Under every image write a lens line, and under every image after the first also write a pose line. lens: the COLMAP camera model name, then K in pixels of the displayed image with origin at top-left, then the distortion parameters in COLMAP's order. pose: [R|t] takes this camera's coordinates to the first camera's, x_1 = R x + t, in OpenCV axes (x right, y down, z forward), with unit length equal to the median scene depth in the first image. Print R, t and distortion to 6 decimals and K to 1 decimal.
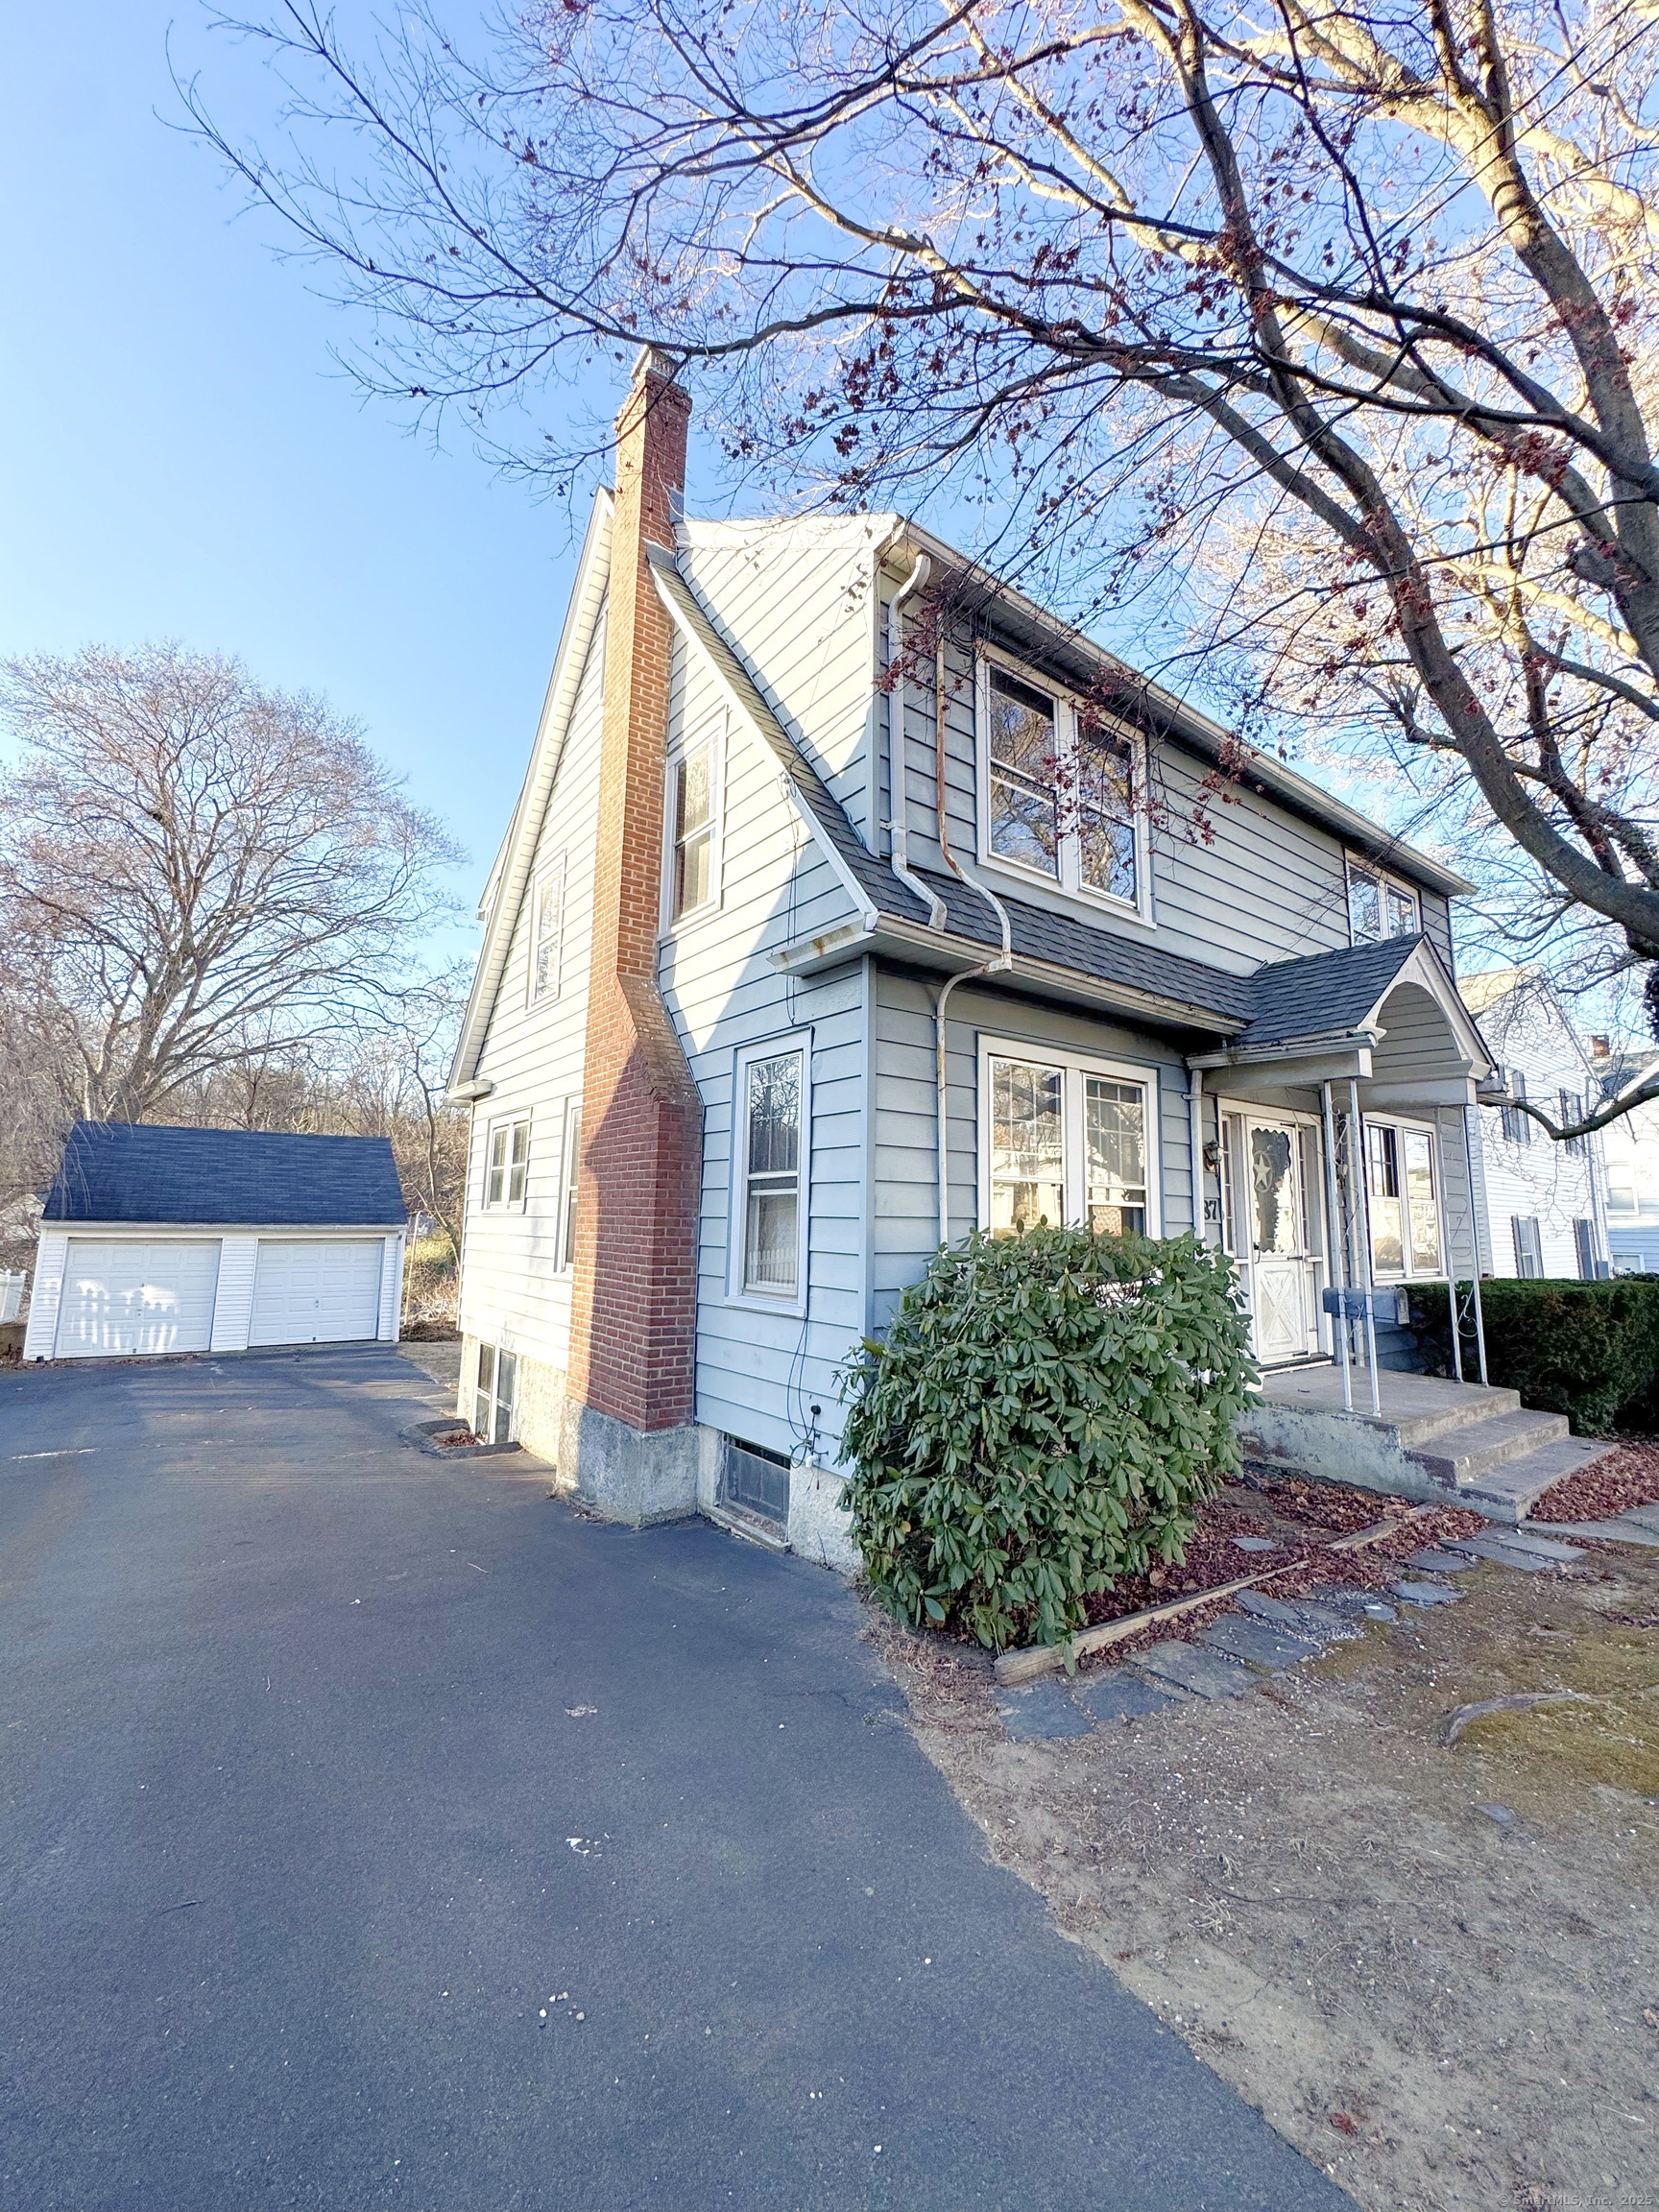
lens RADIAL K [[880.9, 0, 826.2], [0, 880.9, 1100.9], [0, 0, 1]] dist [0.000294, 0.000713]
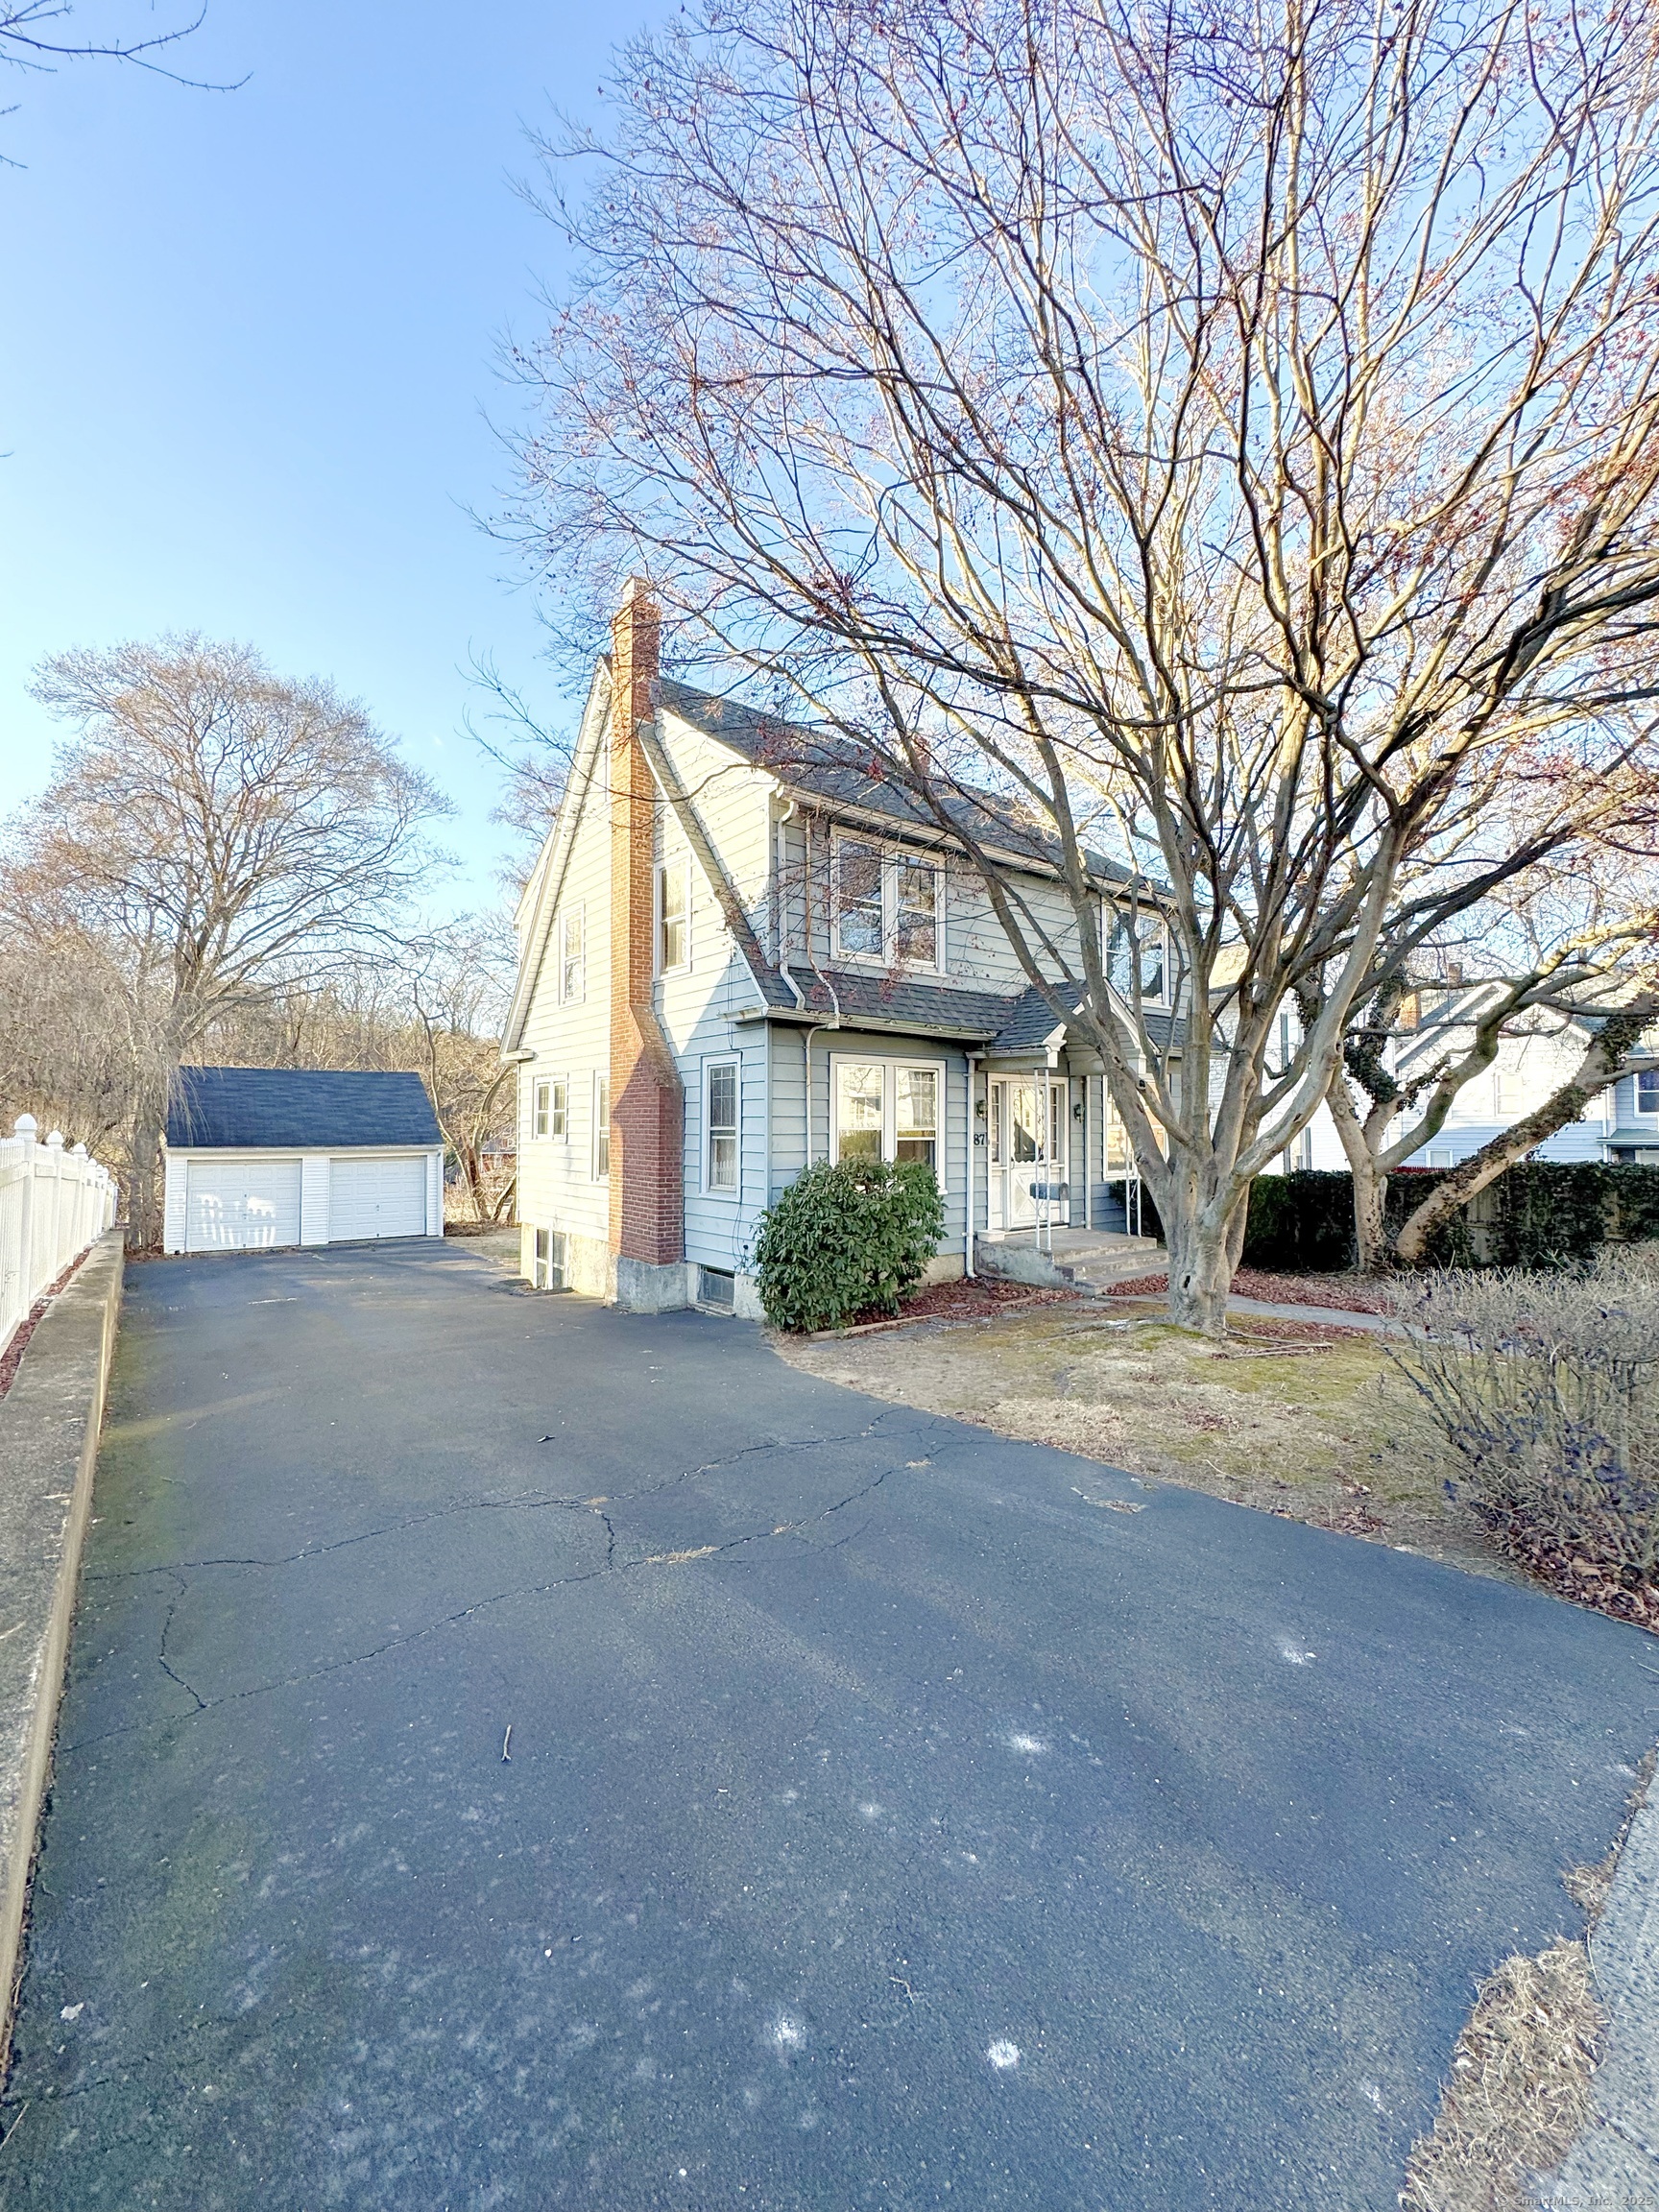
lens RADIAL K [[880.9, 0, 830.3], [0, 880.9, 1102.0], [0, 0, 1]] dist [0.000294, 0.000713]
pose [[0.999399, -0.014359, 0.031543, 0.098309], [0.010801, 0.993850, 0.110208, -0.157663], [-0.032931, -0.109801, 0.993408, -0.770407]]
